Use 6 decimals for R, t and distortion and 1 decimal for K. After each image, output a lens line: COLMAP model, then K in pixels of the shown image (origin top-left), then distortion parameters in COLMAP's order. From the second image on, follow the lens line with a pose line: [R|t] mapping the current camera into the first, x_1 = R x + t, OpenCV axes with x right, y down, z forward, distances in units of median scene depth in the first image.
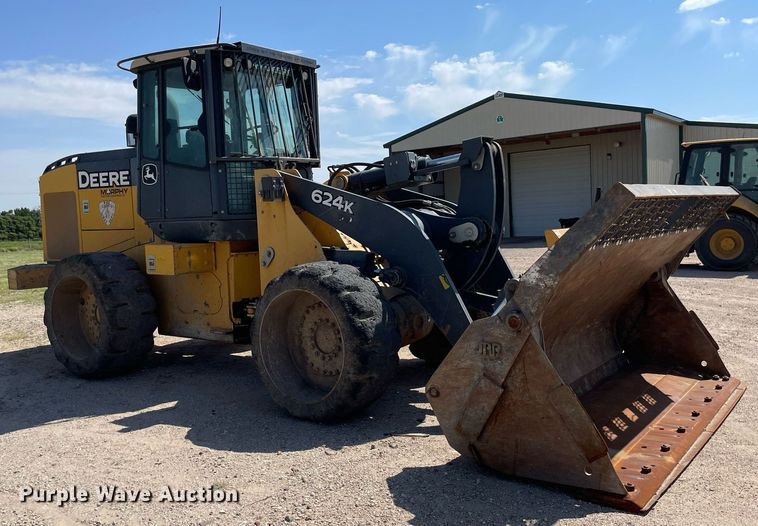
lens RADIAL K [[670.9, 0, 379.0], [0, 670.9, 243.9], [0, 0, 1]] dist [-0.000424, 0.001511]
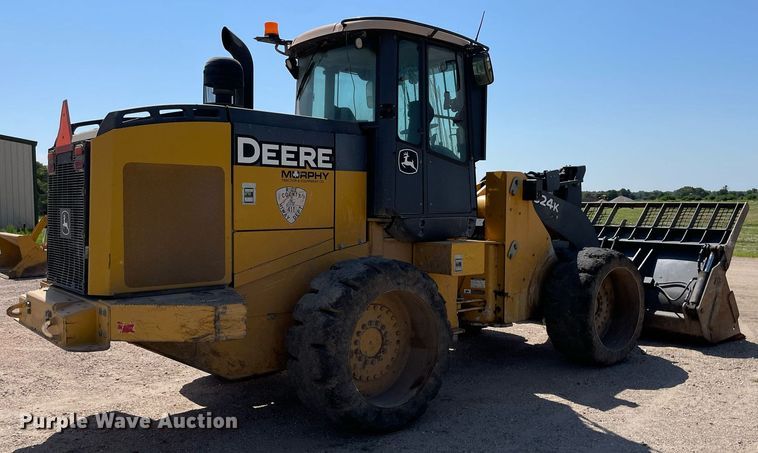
lens RADIAL K [[683.4, 0, 379.0], [0, 683.4, 226.5], [0, 0, 1]] dist [0.119367, -0.002747]
pose [[0.247197, 0.006566, 0.968943, -1.299105], [0.049174, 0.998603, -0.019312, -0.007414], [-0.967717, 0.052421, 0.246529, 0.906850]]
